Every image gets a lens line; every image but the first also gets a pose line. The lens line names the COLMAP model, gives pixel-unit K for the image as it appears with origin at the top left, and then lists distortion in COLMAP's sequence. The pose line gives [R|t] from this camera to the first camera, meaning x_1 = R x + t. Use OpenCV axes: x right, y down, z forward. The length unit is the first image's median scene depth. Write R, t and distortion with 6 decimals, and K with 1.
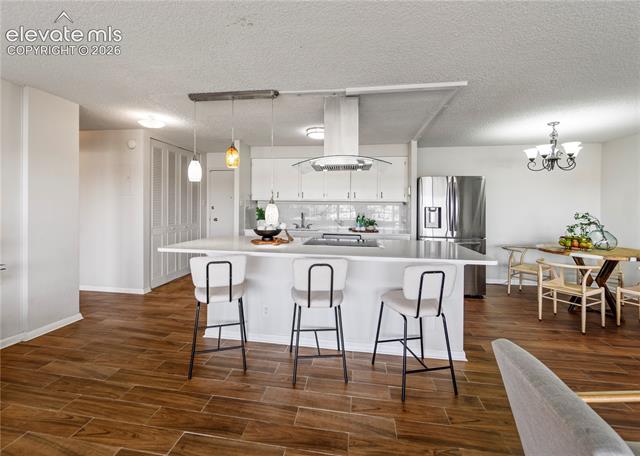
lens RADIAL K [[276.1, 0, 320.8], [0, 276.1, 205.3], [0, 0, 1]] dist [-0.001535, -0.000405]
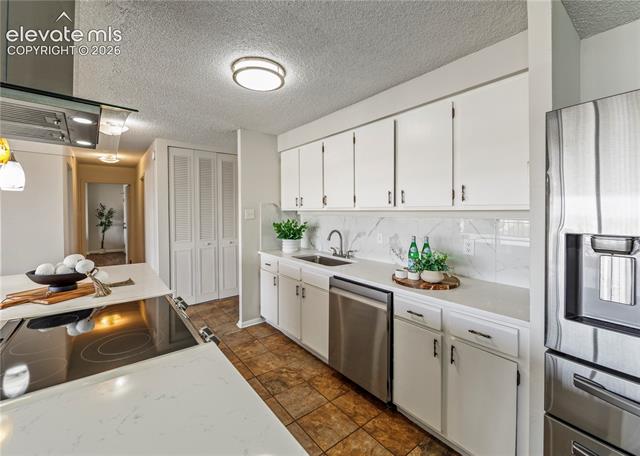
lens RADIAL K [[259.5, 0, 320.0], [0, 259.5, 228.0], [0, 0, 1]] dist [-0.000750, -0.000074]
pose [[0.731496, 0.032325, -0.681079, 0.379992], [0.005682, 0.998552, 0.053495, -0.010803], [0.681822, -0.043001, 0.730253, 0.755852]]
